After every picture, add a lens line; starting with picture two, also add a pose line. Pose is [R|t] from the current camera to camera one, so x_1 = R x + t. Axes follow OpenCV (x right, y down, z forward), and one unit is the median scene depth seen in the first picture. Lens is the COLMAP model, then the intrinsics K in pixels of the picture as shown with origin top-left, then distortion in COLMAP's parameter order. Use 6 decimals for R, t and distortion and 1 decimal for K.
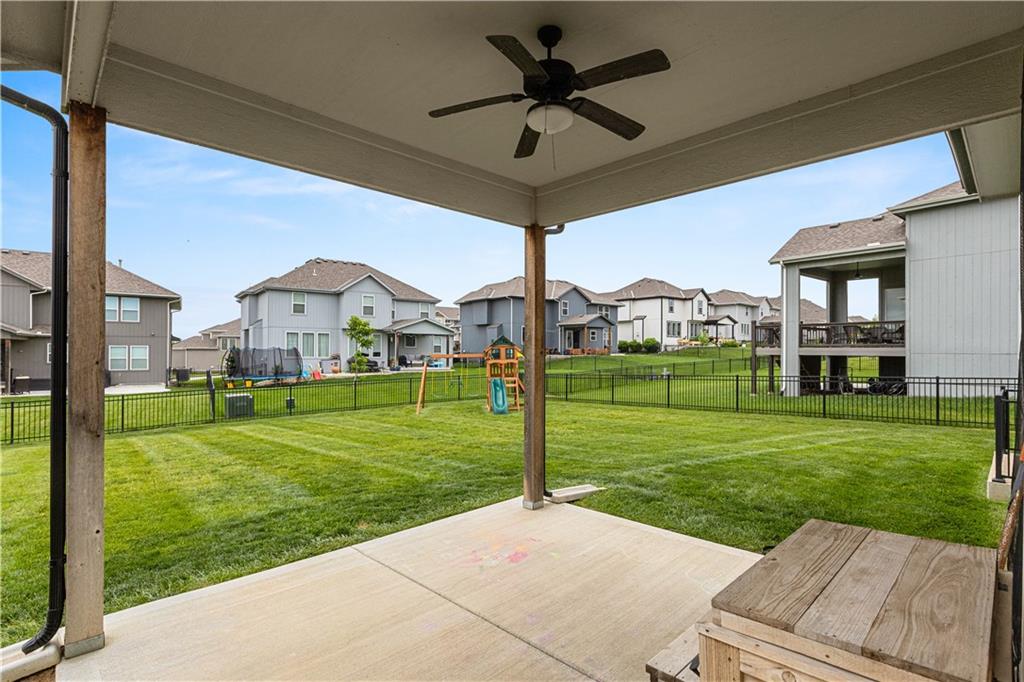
lens RADIAL K [[527.5, 0, 512.0], [0, 527.5, 341.0], [0, 0, 1]] dist [-0.020502, -0.000114]
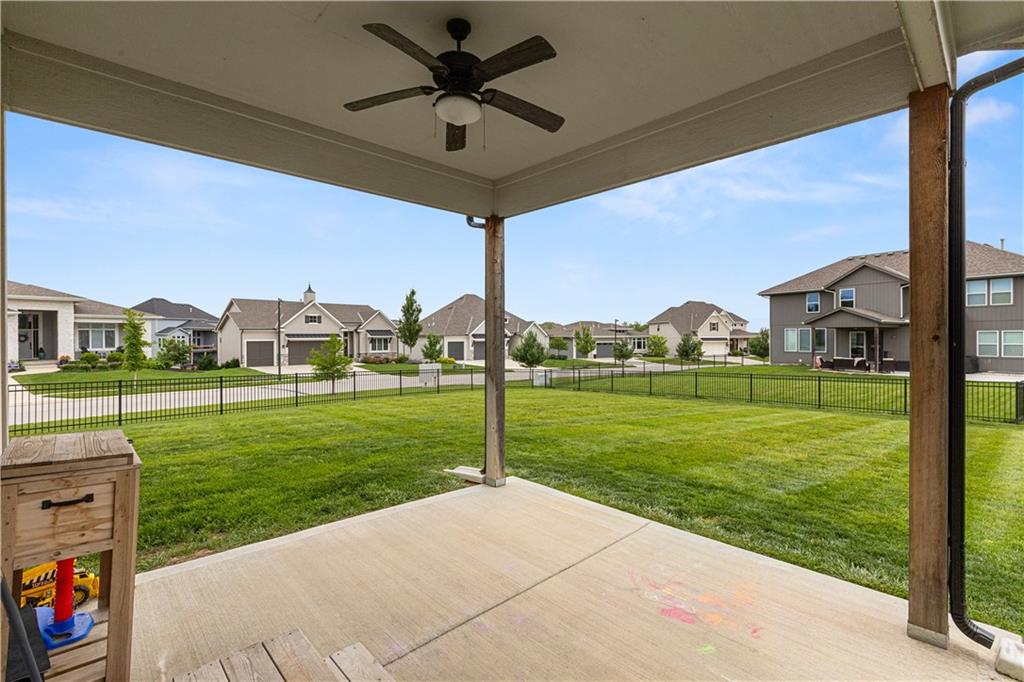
lens RADIAL K [[456.4, 0, 512.0], [0, 456.4, 341.0], [0, 0, 1]] dist [0.025629, 0.000031]
pose [[-0.040298, 0.007504, -0.999160, 0.625551], [0.023514, 0.999702, 0.006560, 0.005910], [0.998911, -0.023230, -0.040462, 0.727864]]
